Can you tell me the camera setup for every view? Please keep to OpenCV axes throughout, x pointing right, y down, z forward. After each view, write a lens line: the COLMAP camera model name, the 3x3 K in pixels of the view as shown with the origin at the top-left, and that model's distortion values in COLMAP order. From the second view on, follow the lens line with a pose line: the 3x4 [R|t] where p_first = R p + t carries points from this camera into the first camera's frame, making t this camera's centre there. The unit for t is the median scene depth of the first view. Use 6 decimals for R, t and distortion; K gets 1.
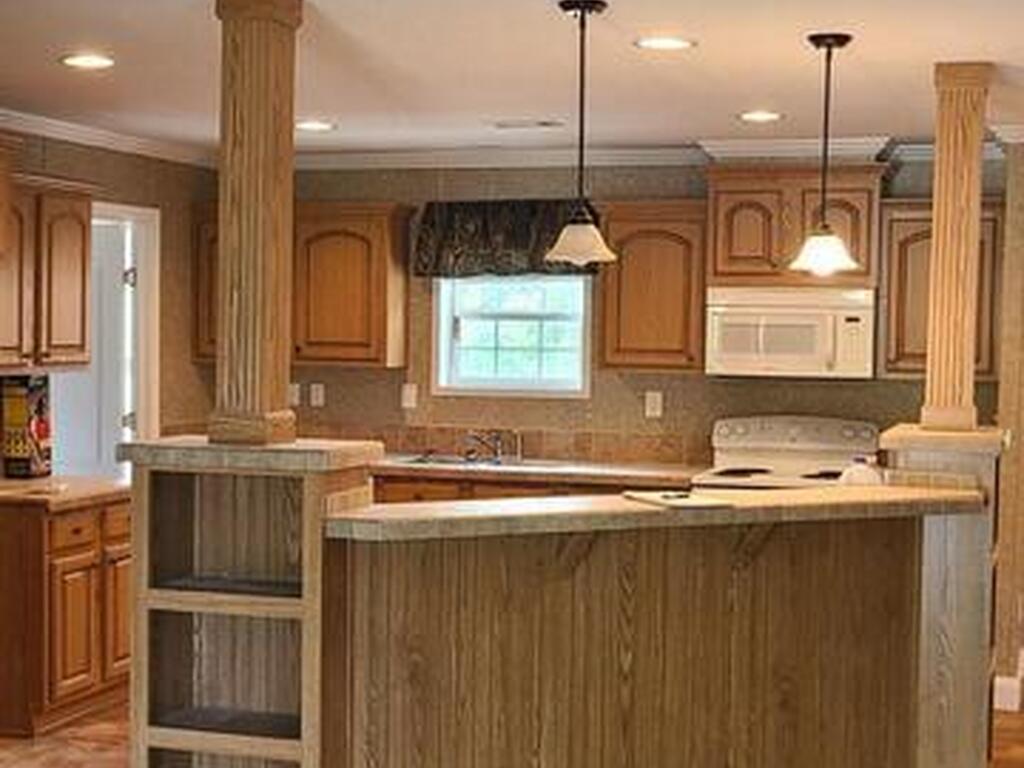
lens RADIAL K [[1777.6, 0, 512.0], [0, 1777.6, 384.0], [0, 0, 1]] dist [0.193557, -0.270315]
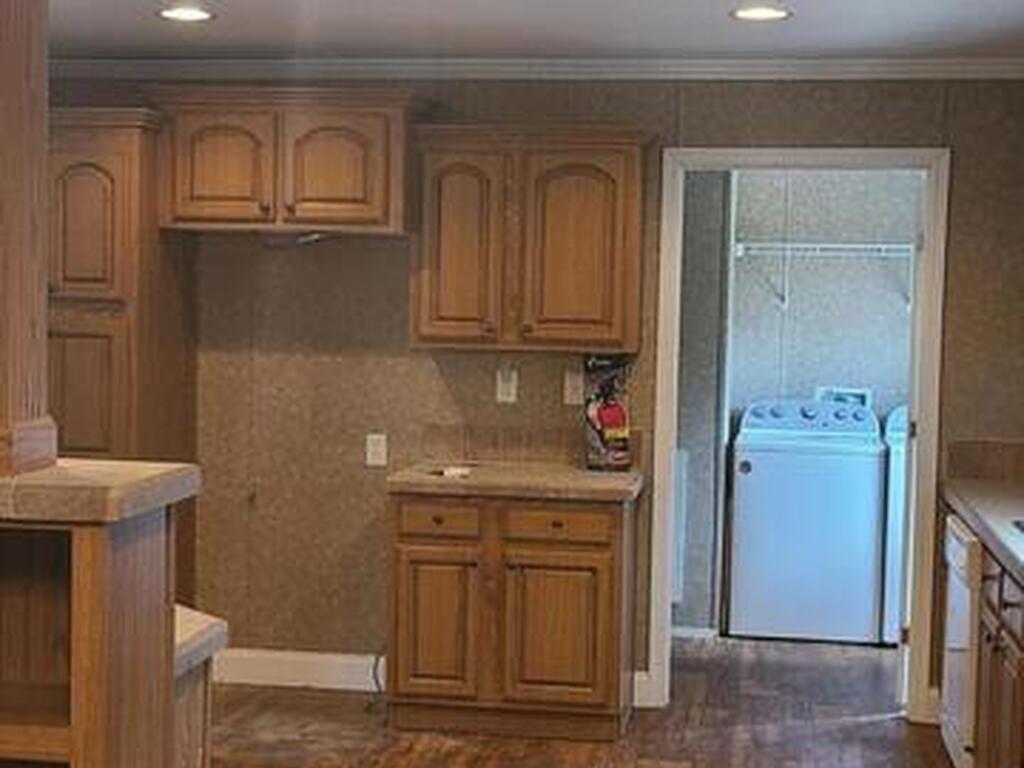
lens RADIAL K [[1777.6, 0, 512.0], [0, 1777.6, 384.0], [0, 0, 1]] dist [0.193557, -0.270315]
pose [[0.164912, 0.044702, -0.985295, 0.527656], [-0.055650, 0.997803, 0.035956, -0.017167], [0.984737, 0.048902, 0.167037, 0.720527]]
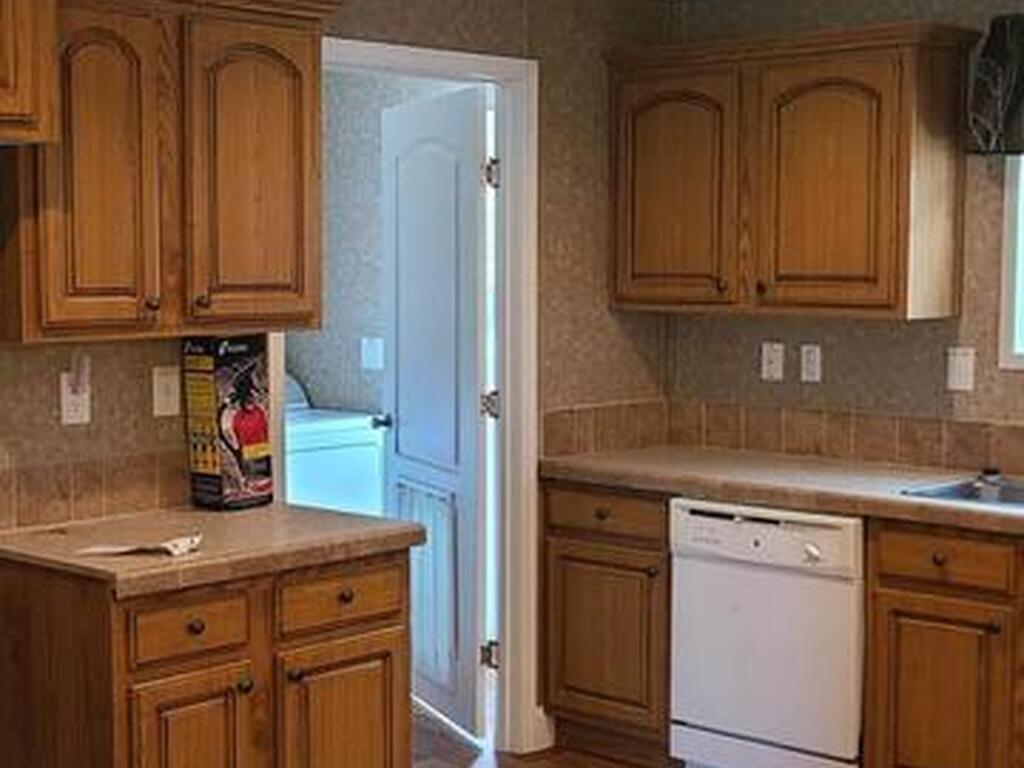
lens RADIAL K [[1777.6, 0, 512.0], [0, 1777.6, 384.0], [0, 0, 1]] dist [0.193557, -0.270315]
pose [[0.905585, 0.019460, -0.423719, 0.059196], [-0.003570, 0.999261, 0.038263, -0.010573], [0.424150, -0.033138, 0.904985, 0.451316]]
